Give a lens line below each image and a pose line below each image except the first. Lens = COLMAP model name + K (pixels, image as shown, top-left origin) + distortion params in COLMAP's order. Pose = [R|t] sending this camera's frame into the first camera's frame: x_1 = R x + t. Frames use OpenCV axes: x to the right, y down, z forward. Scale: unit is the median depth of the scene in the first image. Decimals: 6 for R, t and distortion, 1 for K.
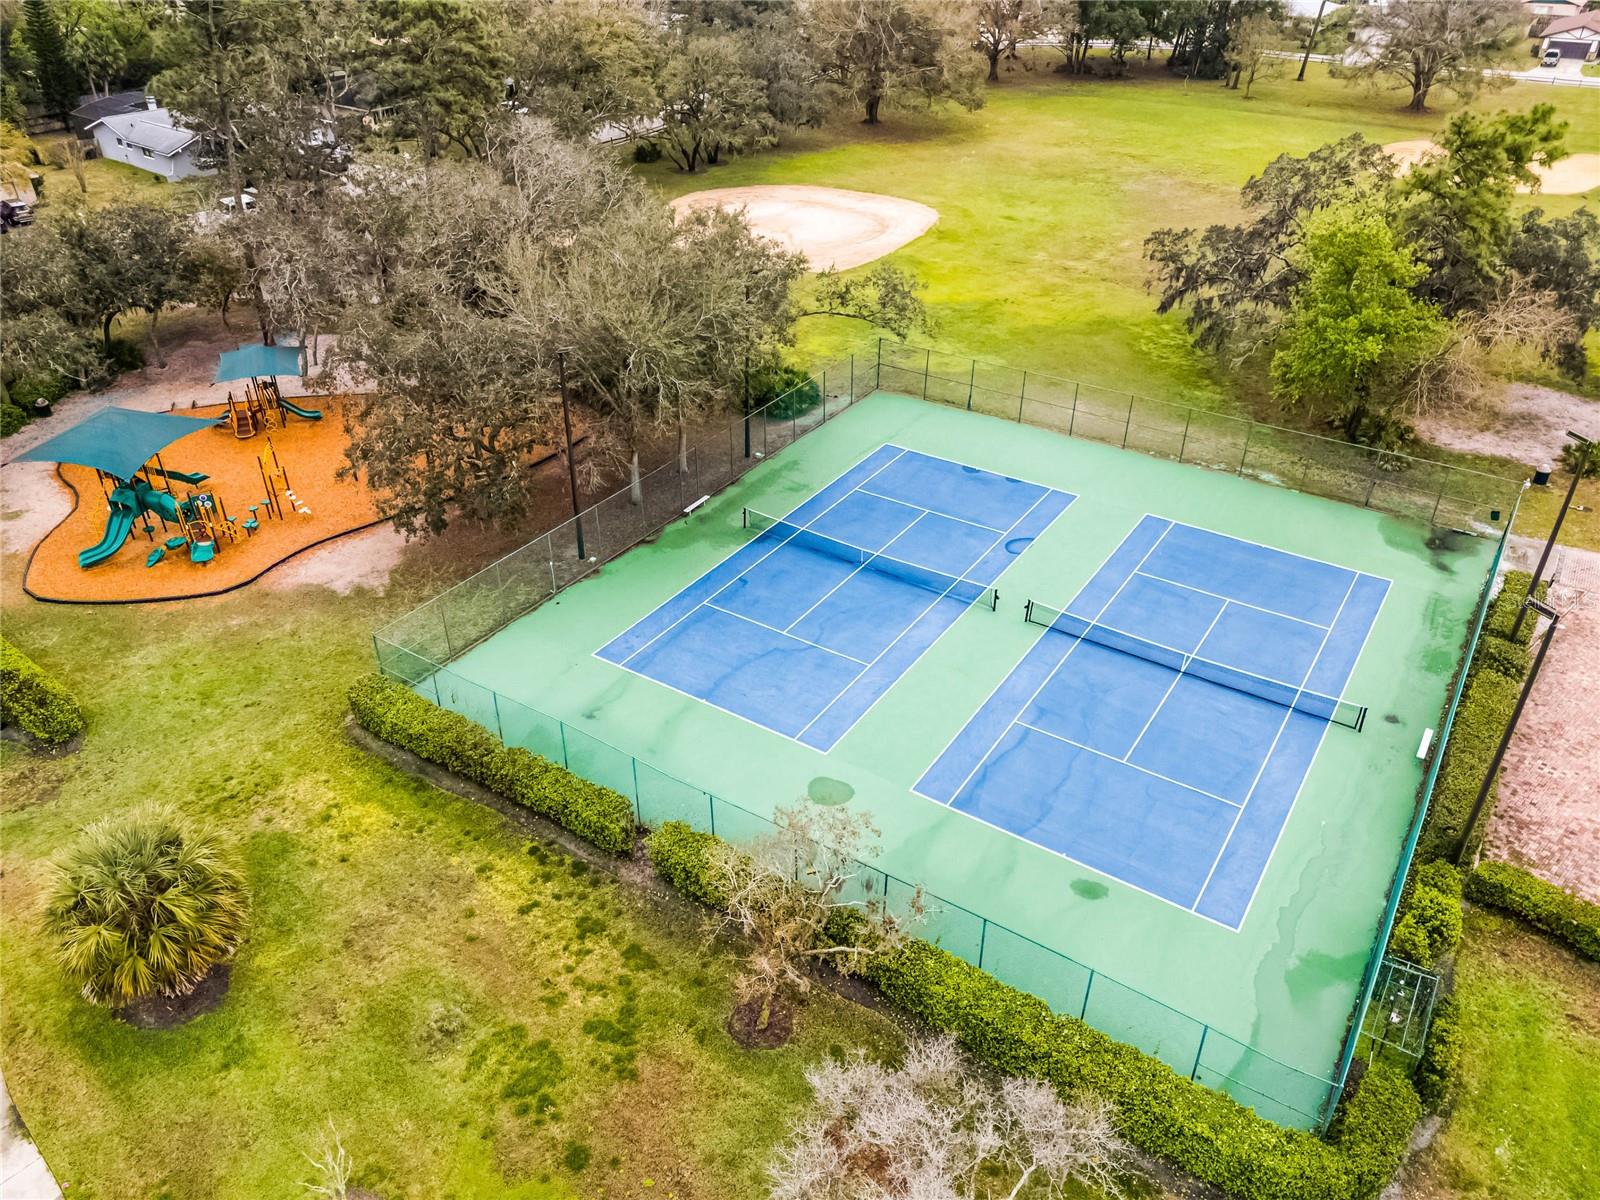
lens RADIAL K [[1177.6, 0, 803.3], [0, 1177.6, 595.1], [0, 0, 1]] dist [0.081191, -0.077062]
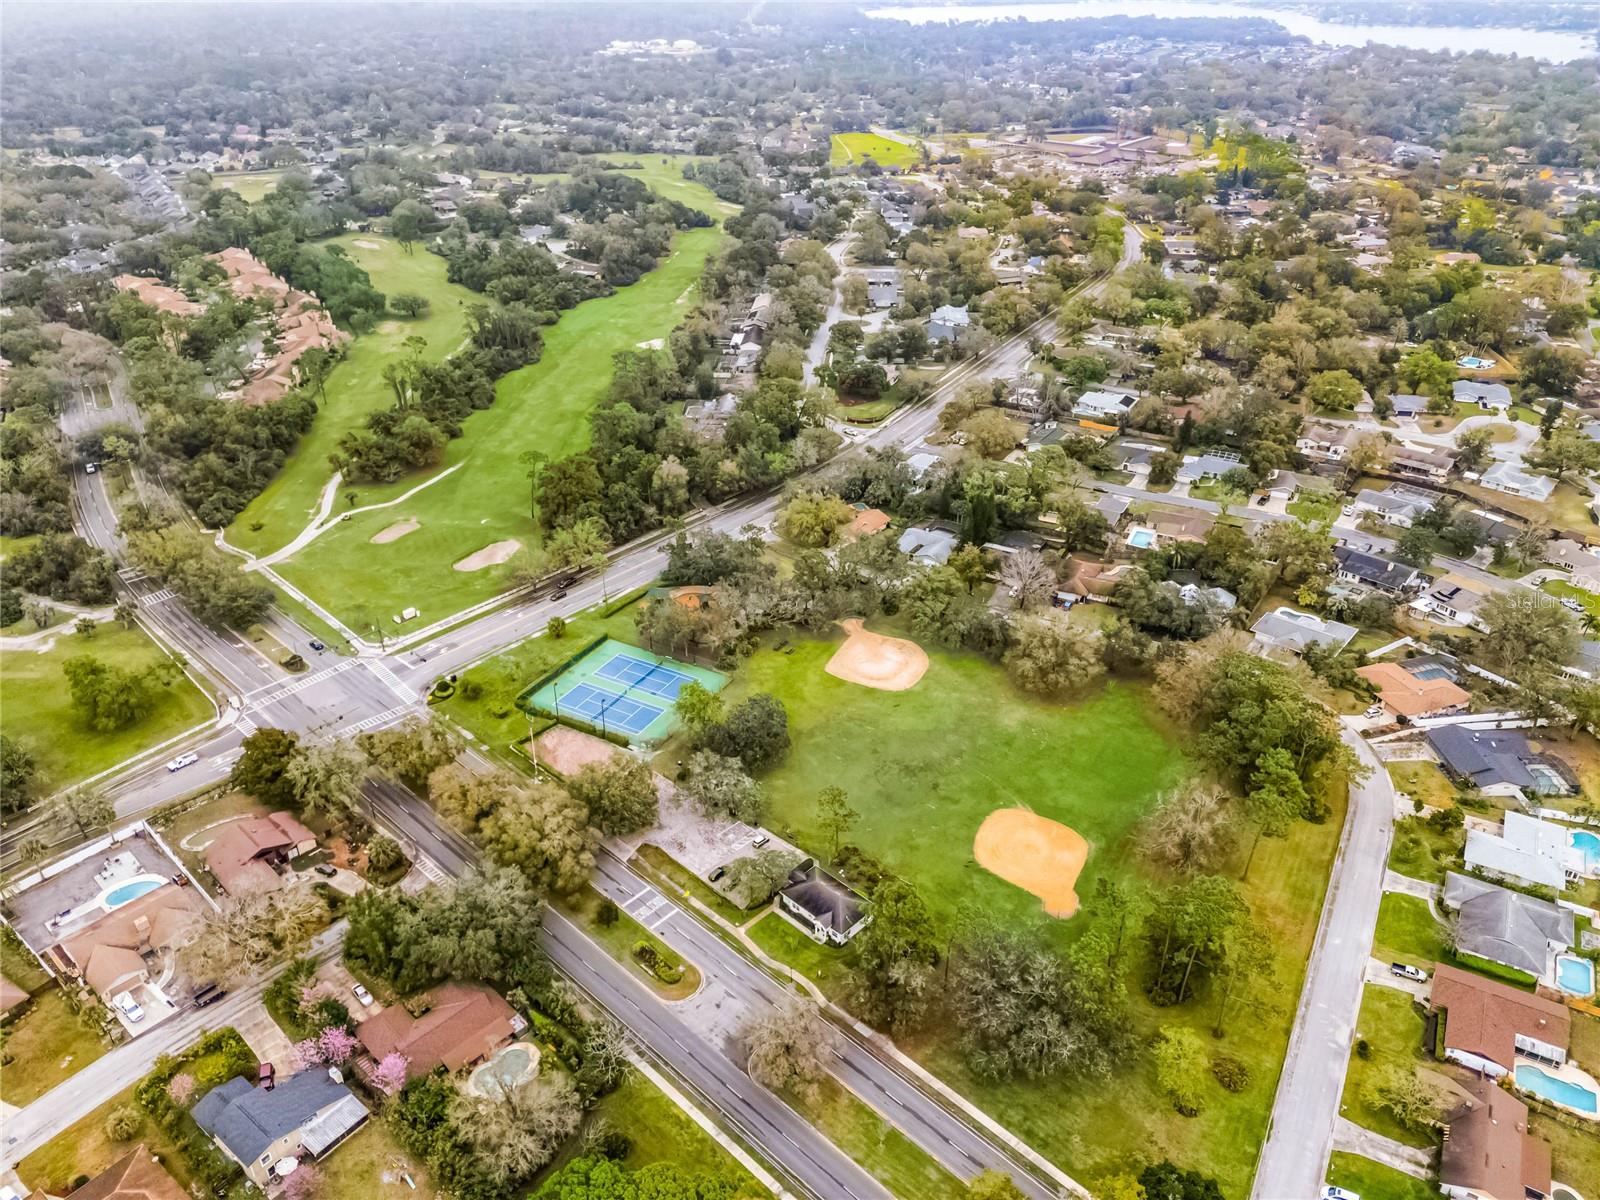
lens RADIAL K [[1177.6, 0, 803.3], [0, 1177.6, 595.1], [0, 0, 1]] dist [0.081191, -0.077062]
pose [[0.060352, 0.482318, -0.873915, 4.613391], [-0.545727, 0.749020, 0.375700, -2.711729], [0.835787, 0.454245, 0.308419, -0.222647]]
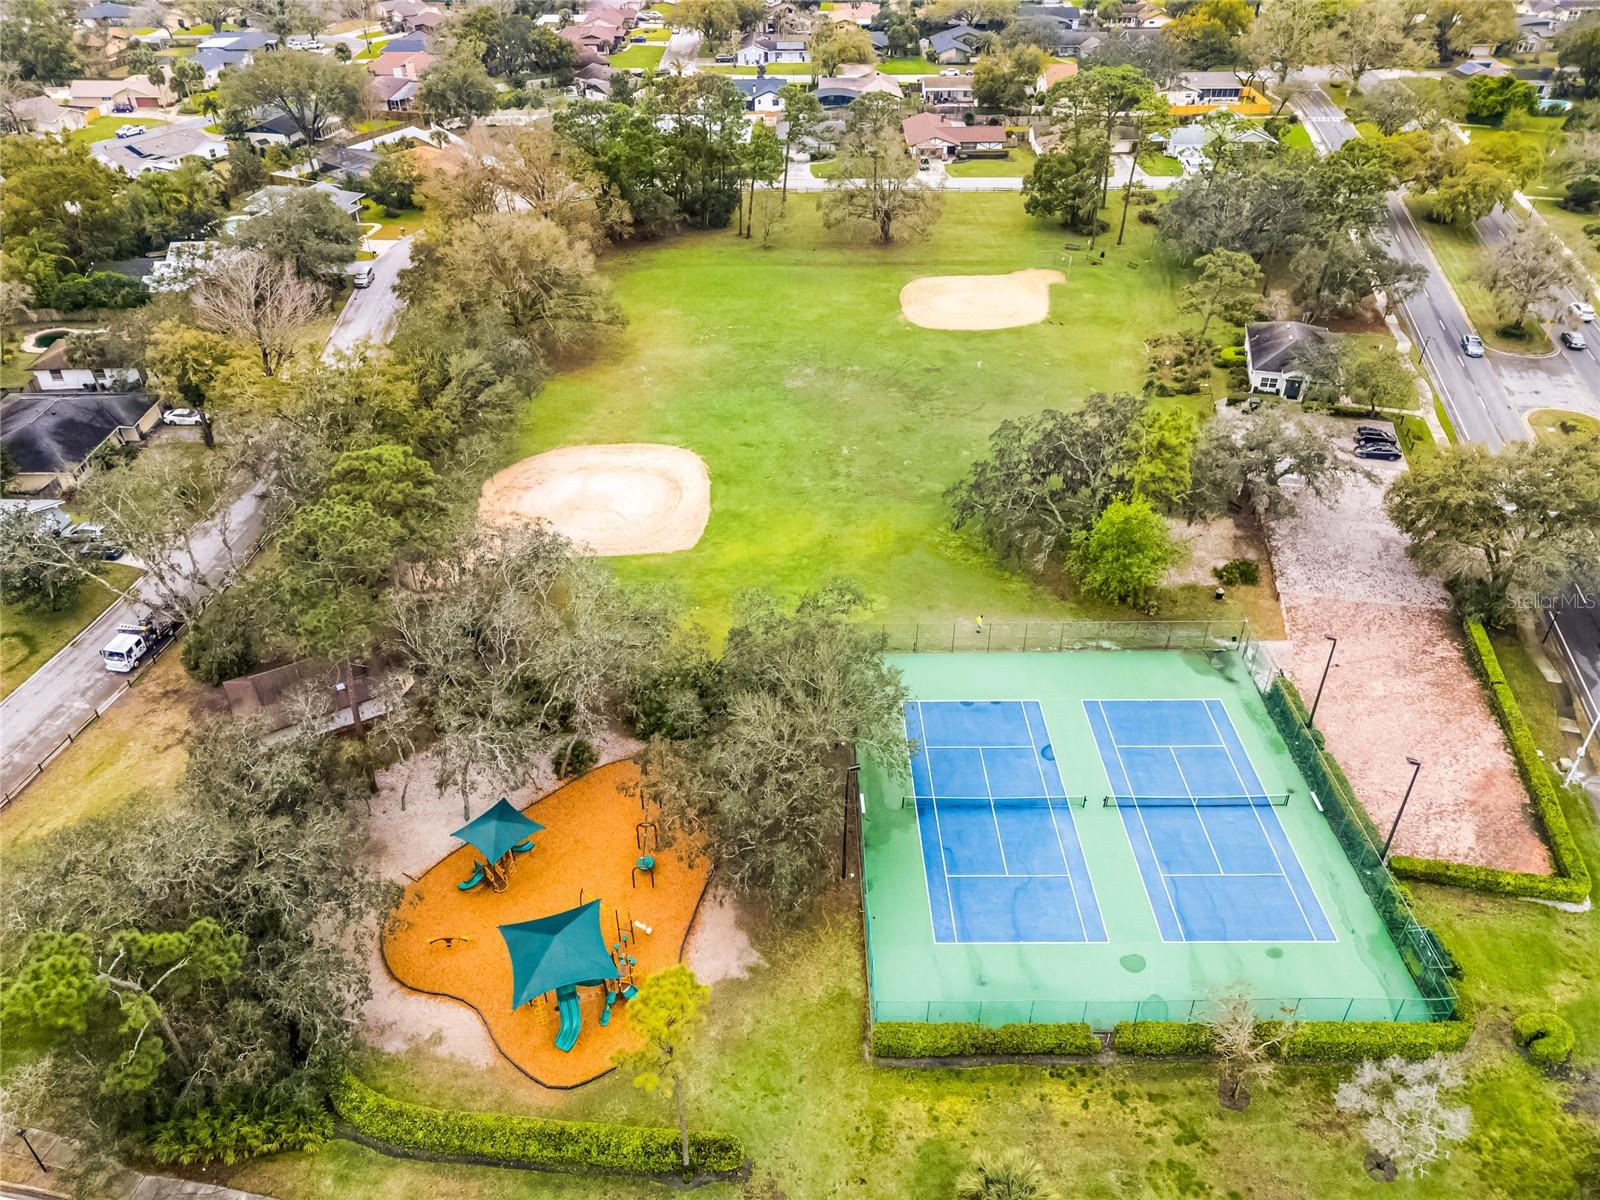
lens RADIAL K [[1177.6, 0, 803.3], [0, 1177.6, 595.1], [0, 0, 1]] dist [0.081191, -0.077062]
pose [[0.831902, -0.323784, 0.450669, -0.802584], [0.307363, 0.945027, 0.111588, -0.560977], [-0.462025, 0.045688, 0.885689, -0.318886]]
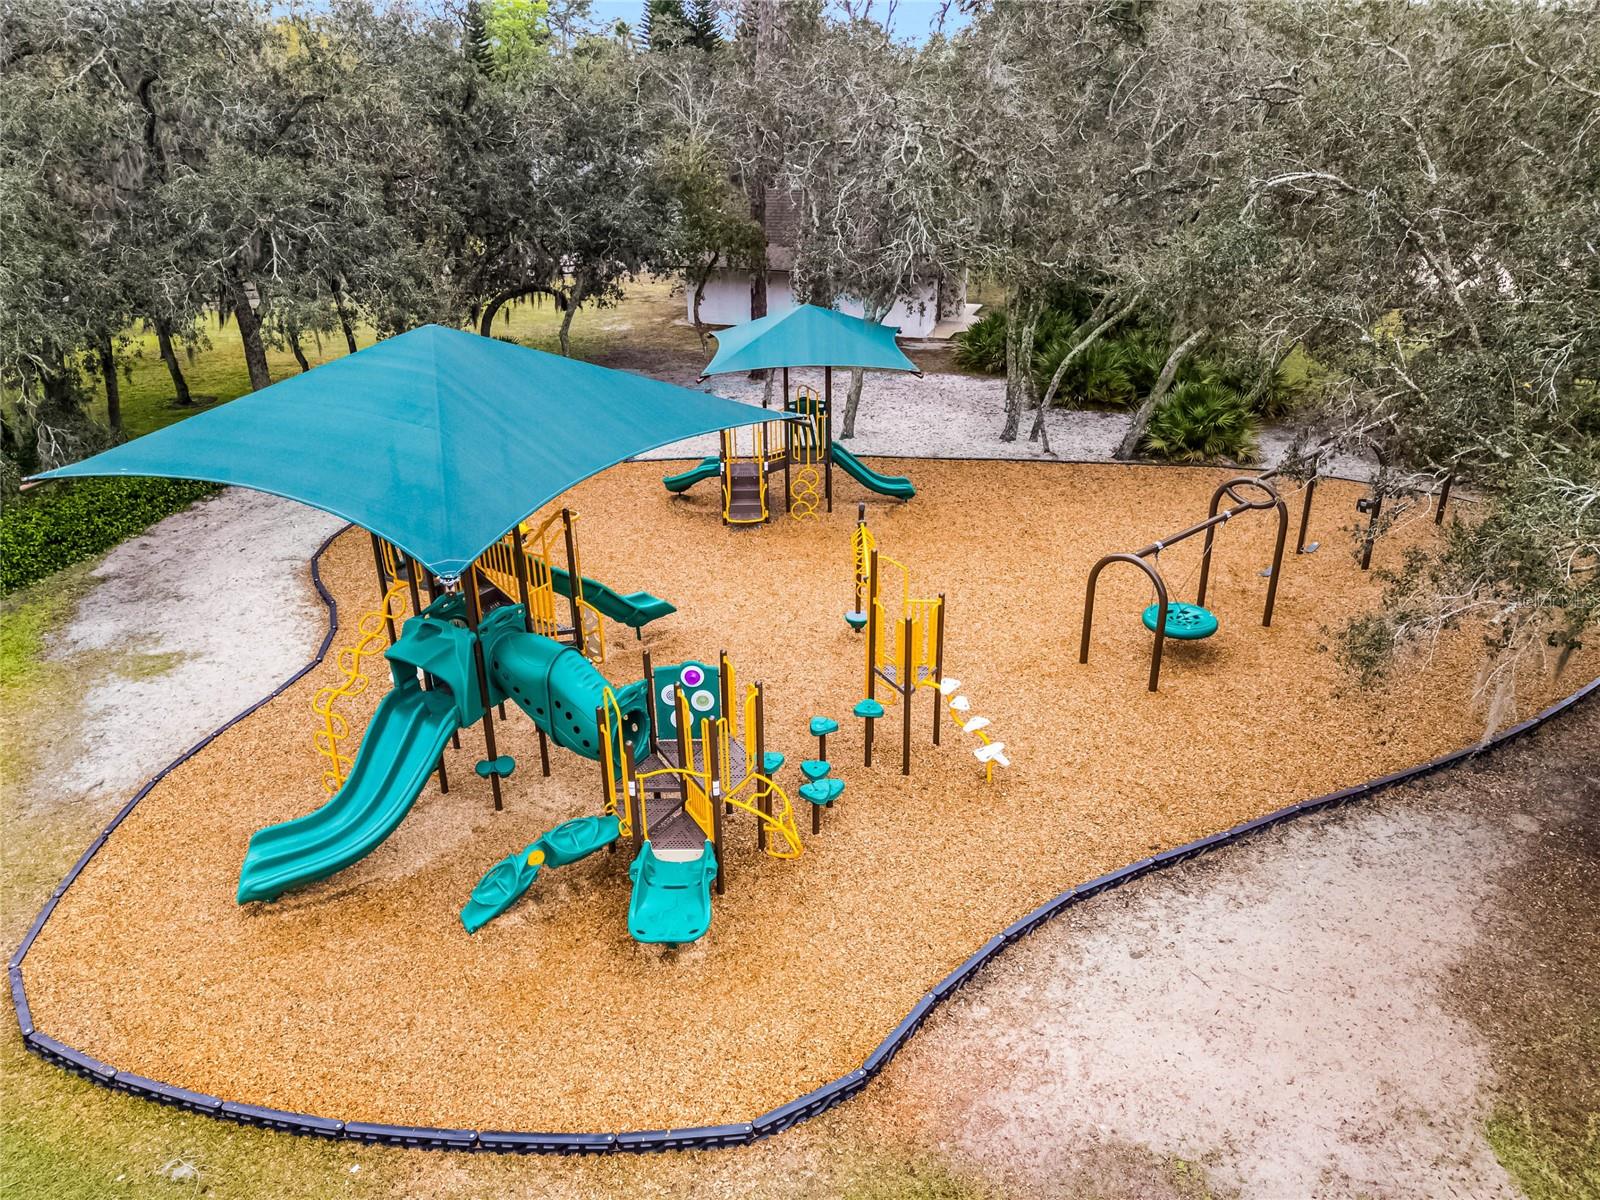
lens RADIAL K [[1177.6, 0, 803.3], [0, 1177.6, 595.1], [0, 0, 1]] dist [0.081191, -0.077062]
pose [[0.964559, 0.091752, -0.247401, -0.418420], [-0.129289, 0.981674, -0.140003, -0.066274], [0.230022, 0.167027, 0.958745, 0.755578]]
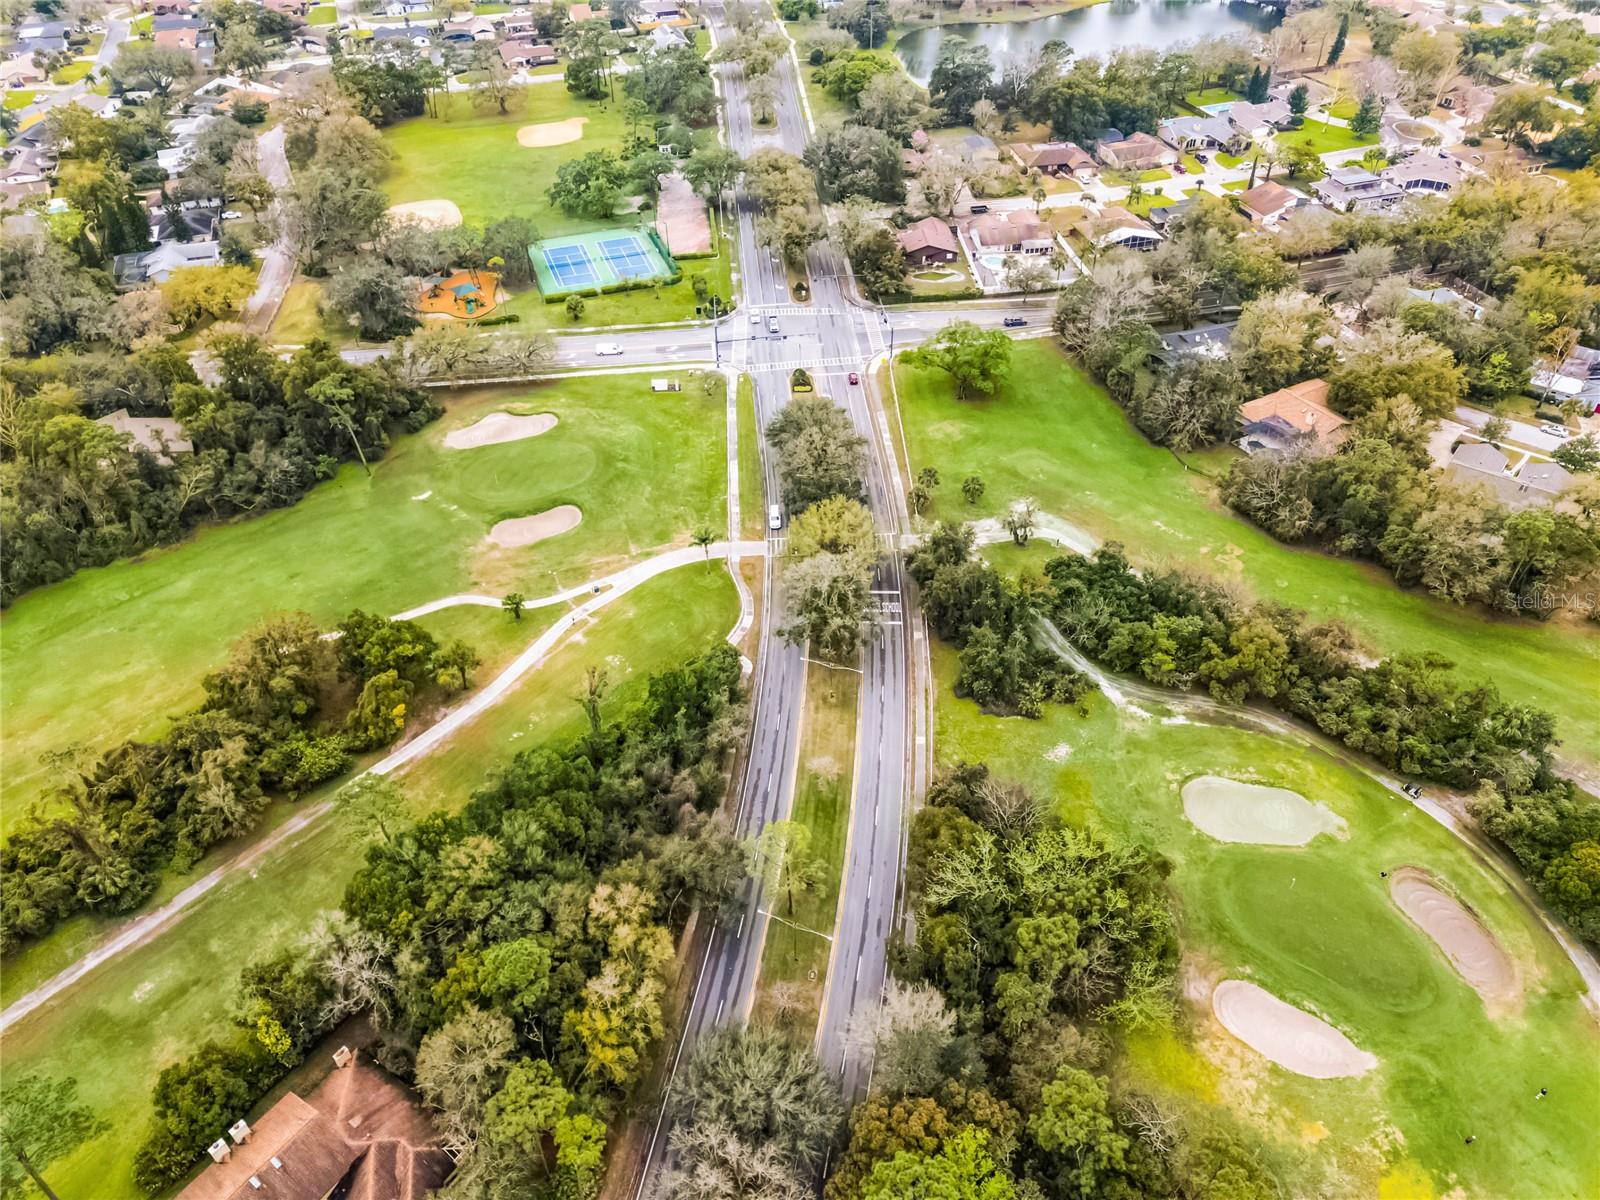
lens RADIAL K [[1177.6, 0, 803.3], [0, 1177.6, 595.1], [0, 0, 1]] dist [0.081191, -0.077062]
pose [[0.616044, -0.518961, 0.592595, -3.603377], [0.442559, 0.850368, 0.284633, 0.210258], [-0.651637, 0.086912, 0.753535, -4.065532]]
